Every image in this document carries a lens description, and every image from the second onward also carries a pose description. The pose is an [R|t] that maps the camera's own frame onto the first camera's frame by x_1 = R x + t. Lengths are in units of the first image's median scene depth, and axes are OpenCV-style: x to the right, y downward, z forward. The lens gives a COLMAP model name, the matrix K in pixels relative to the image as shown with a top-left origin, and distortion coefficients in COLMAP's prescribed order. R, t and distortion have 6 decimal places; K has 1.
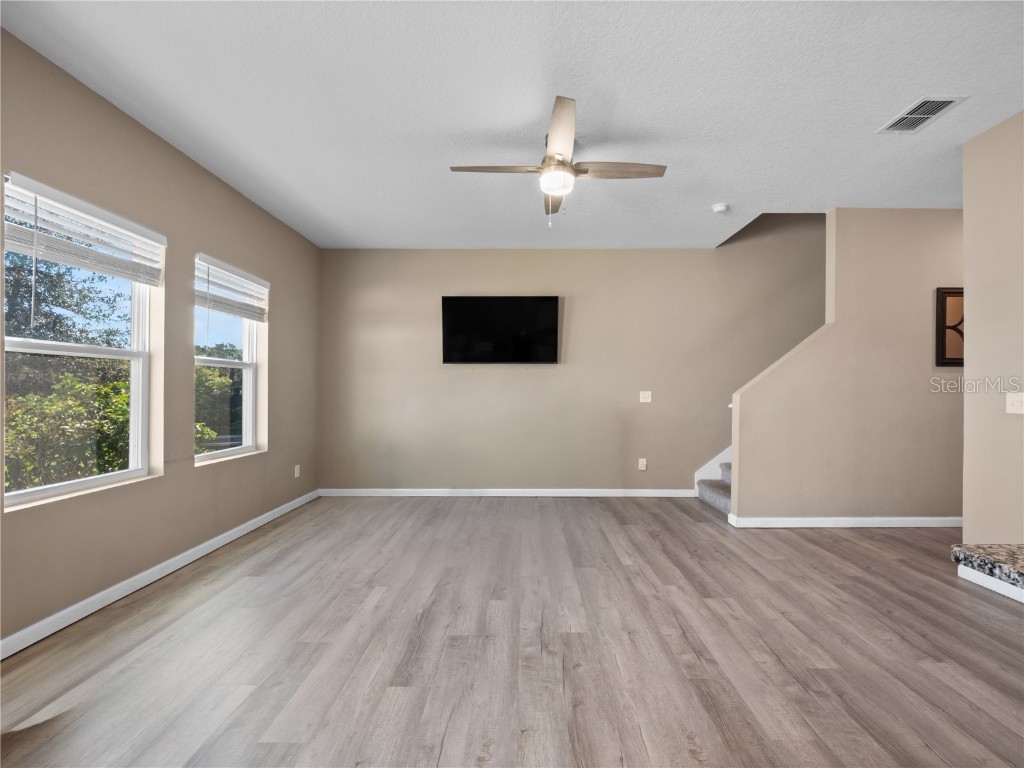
lens RADIAL K [[441.3, 0, 524.8], [0, 441.3, 386.1], [0, 0, 1]] dist [-0.012476, 0.000338]
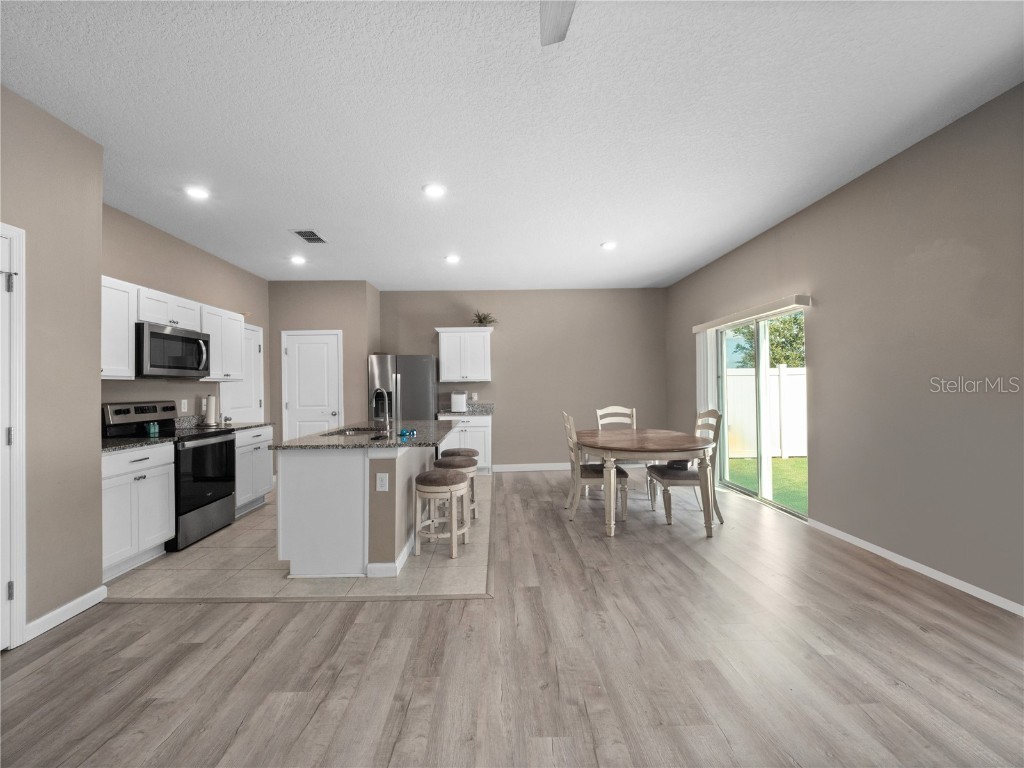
lens RADIAL K [[439.7, 0, 505.0], [0, 439.7, 379.8], [0, 0, 1]] dist [-0.001847, -0.001084]
pose [[-0.999701, 0.011816, -0.021423, 0.156205], [0.012395, 0.999557, -0.027063, -0.010301], [0.021094, -0.027321, -0.999404, 1.418650]]
